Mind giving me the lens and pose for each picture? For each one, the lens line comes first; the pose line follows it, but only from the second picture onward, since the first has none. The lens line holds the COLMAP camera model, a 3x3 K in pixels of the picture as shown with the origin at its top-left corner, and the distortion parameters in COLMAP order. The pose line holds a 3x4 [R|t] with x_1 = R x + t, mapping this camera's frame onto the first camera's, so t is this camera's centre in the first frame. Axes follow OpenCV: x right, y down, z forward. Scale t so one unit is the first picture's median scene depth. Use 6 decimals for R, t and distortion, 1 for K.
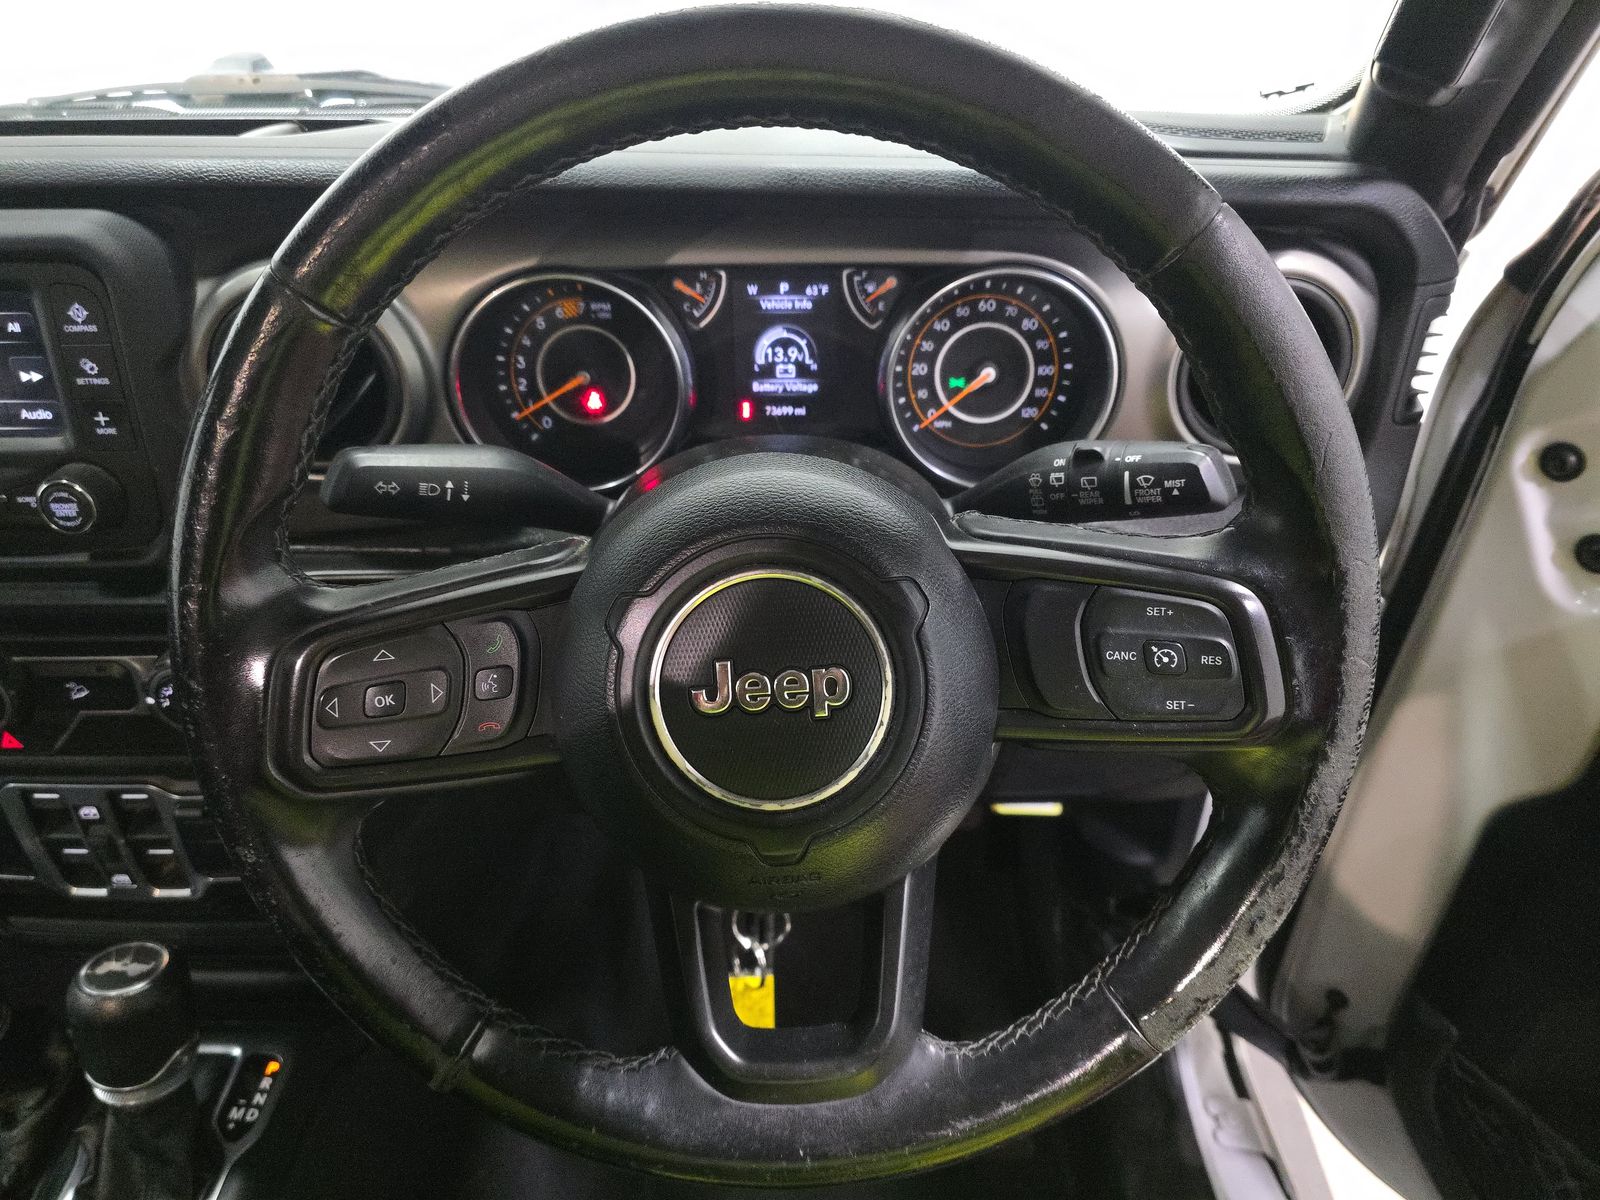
lens RADIAL K [[1076.1, 0, 797.3], [0, 1076.1, 614.0], [0, 0, 1]] dist [0.043619, -0.051806]
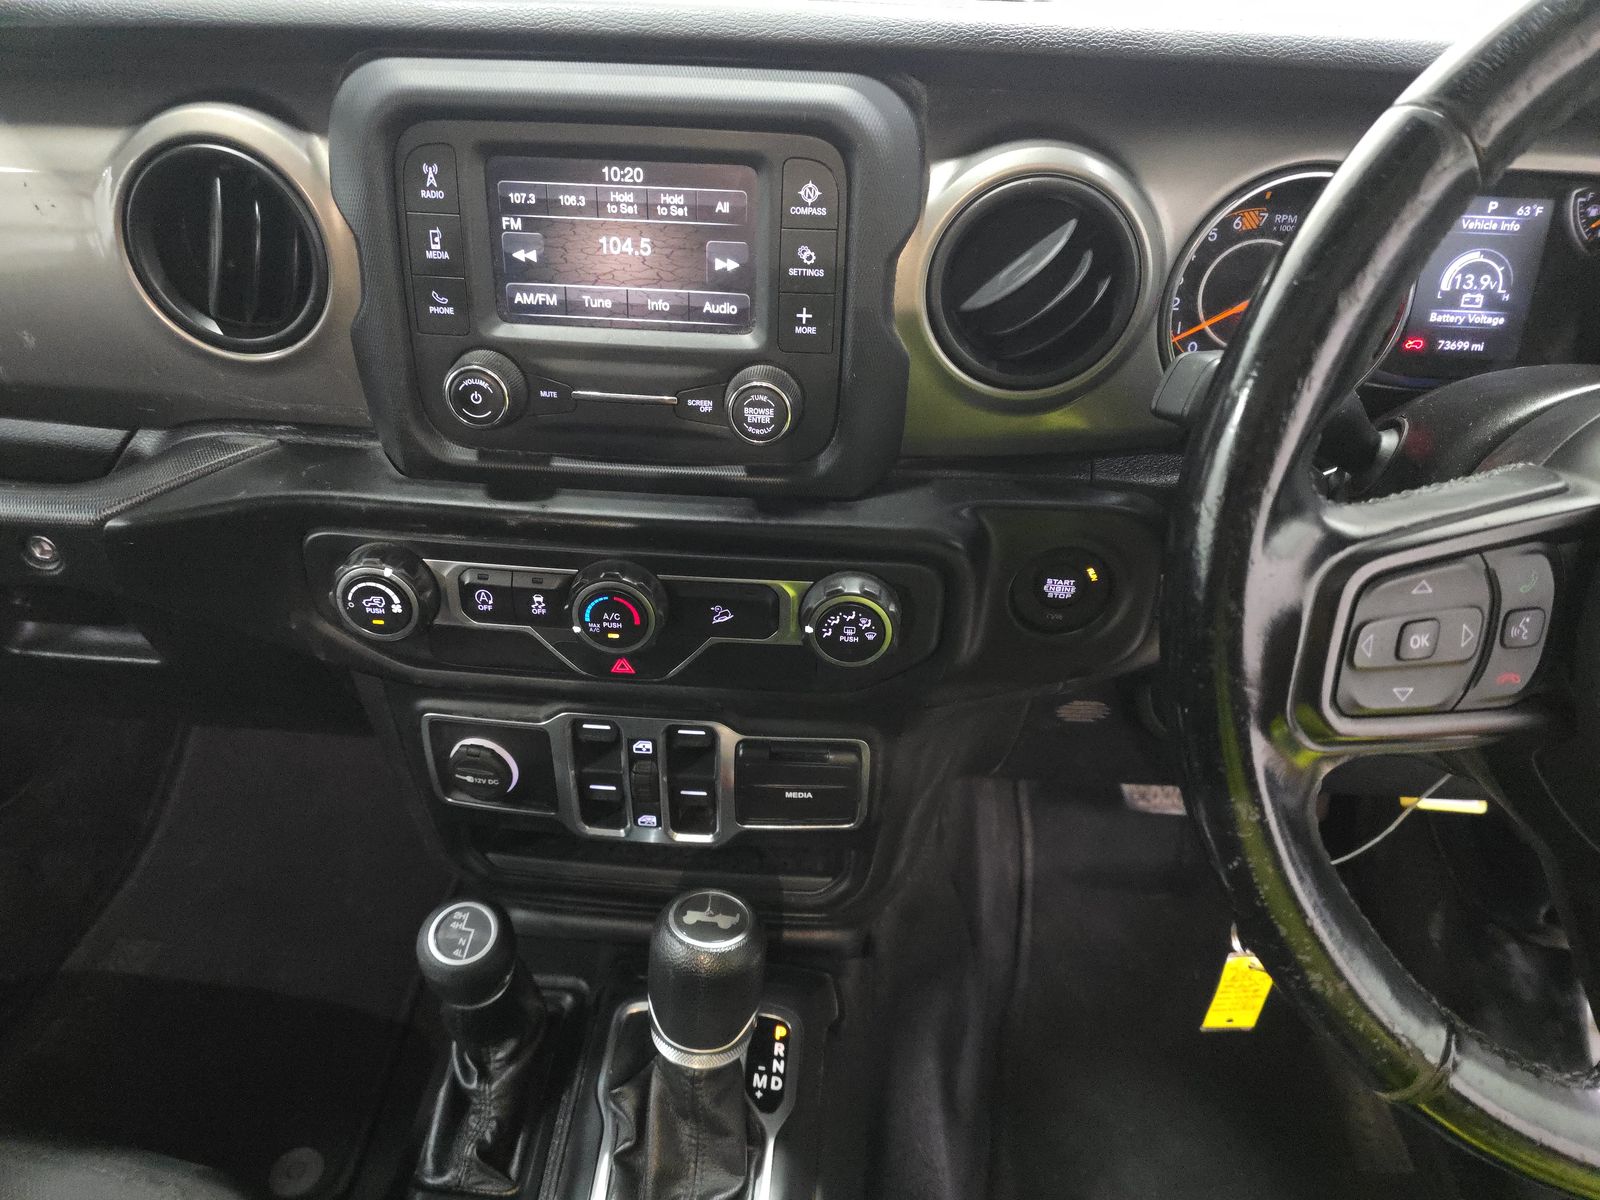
lens RADIAL K [[1076.1, 0, 790.5], [0, 1076.1, 599.2], [0, 0, 1]] dist [0.043619, -0.051806]
pose [[0.997871, 0.055225, -0.034697, -0.532440], [-0.054855, 0.998428, 0.011512, 0.040682], [0.035278, -0.009585, 0.999332, 0.087441]]
